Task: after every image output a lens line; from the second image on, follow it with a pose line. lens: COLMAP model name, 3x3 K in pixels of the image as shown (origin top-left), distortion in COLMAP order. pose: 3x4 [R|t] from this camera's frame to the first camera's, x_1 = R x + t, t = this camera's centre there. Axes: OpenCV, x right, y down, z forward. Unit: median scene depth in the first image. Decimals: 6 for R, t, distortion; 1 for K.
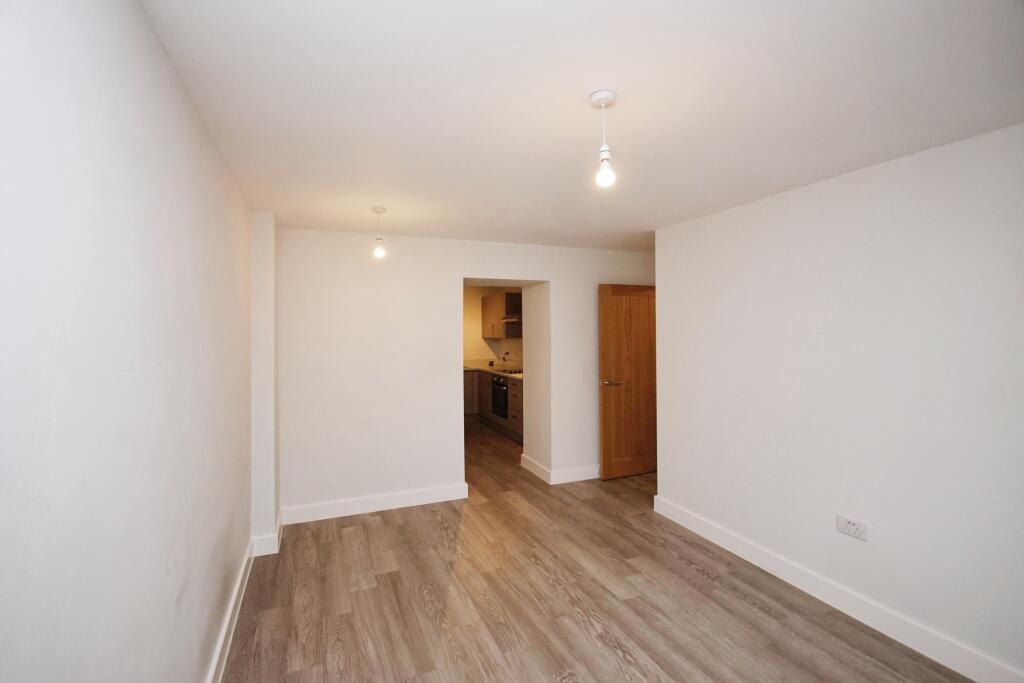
lens RADIAL K [[448.3, 0, 551.4], [0, 448.3, 319.1], [0, 0, 1]] dist [-0.000807, -0.000211]
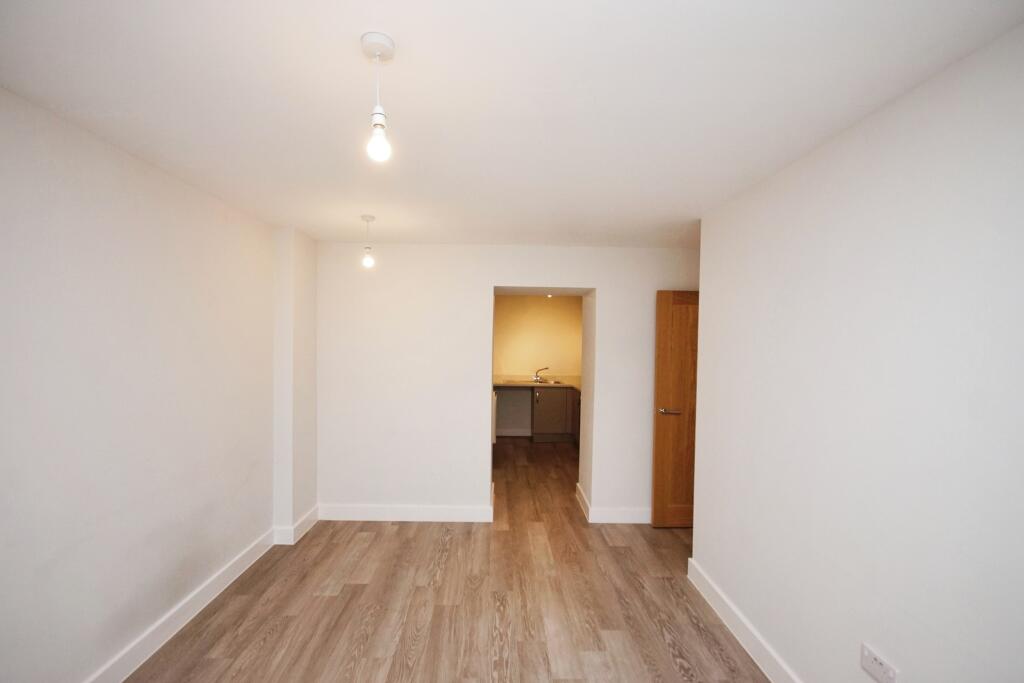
lens RADIAL K [[475.5, 0, 549.1], [0, 475.5, 350.4], [0, 0, 1]] dist [0.000589, -0.000188]
pose [[0.927979, 0.027648, -0.371606, 0.356733], [-0.013665, 0.999098, 0.040209, -0.002199], [0.372382, -0.032235, 0.927520, 0.168615]]
